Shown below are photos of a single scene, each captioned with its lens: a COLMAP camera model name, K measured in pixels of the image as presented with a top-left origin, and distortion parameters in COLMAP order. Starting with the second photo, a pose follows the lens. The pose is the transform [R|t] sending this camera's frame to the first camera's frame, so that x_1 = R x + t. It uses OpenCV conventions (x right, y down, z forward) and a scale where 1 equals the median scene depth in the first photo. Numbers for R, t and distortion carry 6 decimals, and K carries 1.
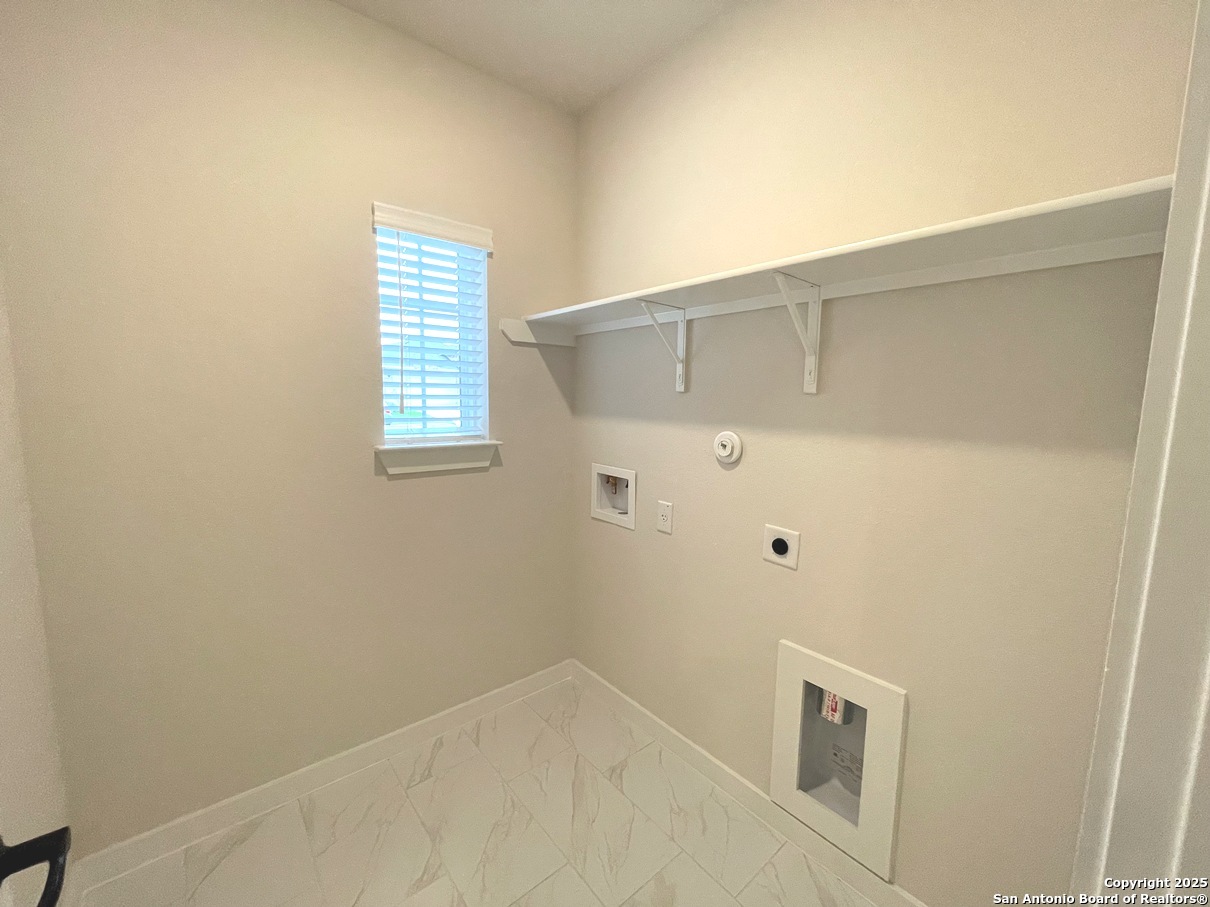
lens RADIAL K [[481.1, 0, 605.0], [0, 481.1, 453.5], [0, 0, 1]] dist [-0.000629, -0.000098]
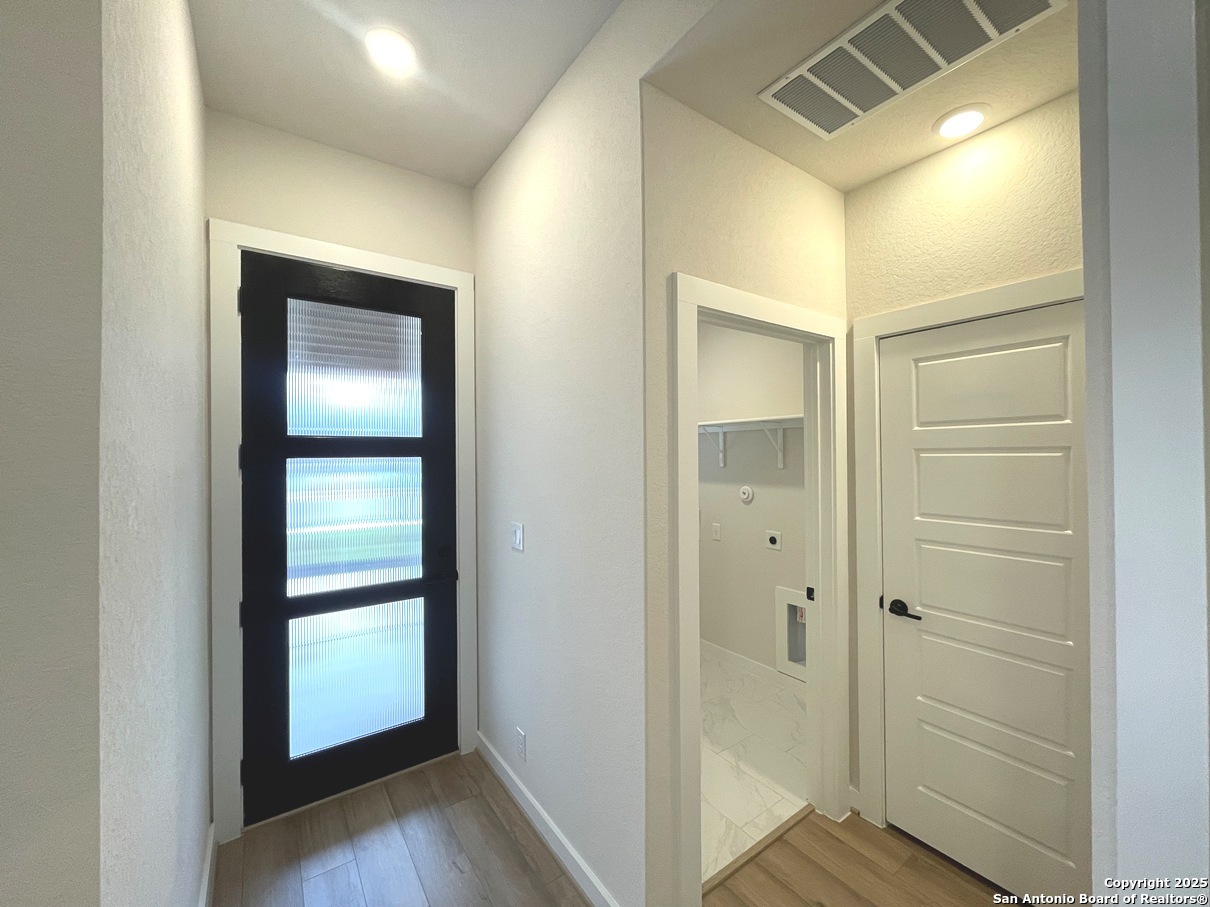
lens RADIAL K [[481.1, 0, 605.0], [0, 481.1, 453.5], [0, 0, 1]] dist [-0.000629, -0.000098]
pose [[0.995809, -0.025936, -0.087702, -0.166219], [0.015705, 0.993195, -0.115401, 0.043969], [0.090098, 0.113540, 0.989440, -1.136082]]
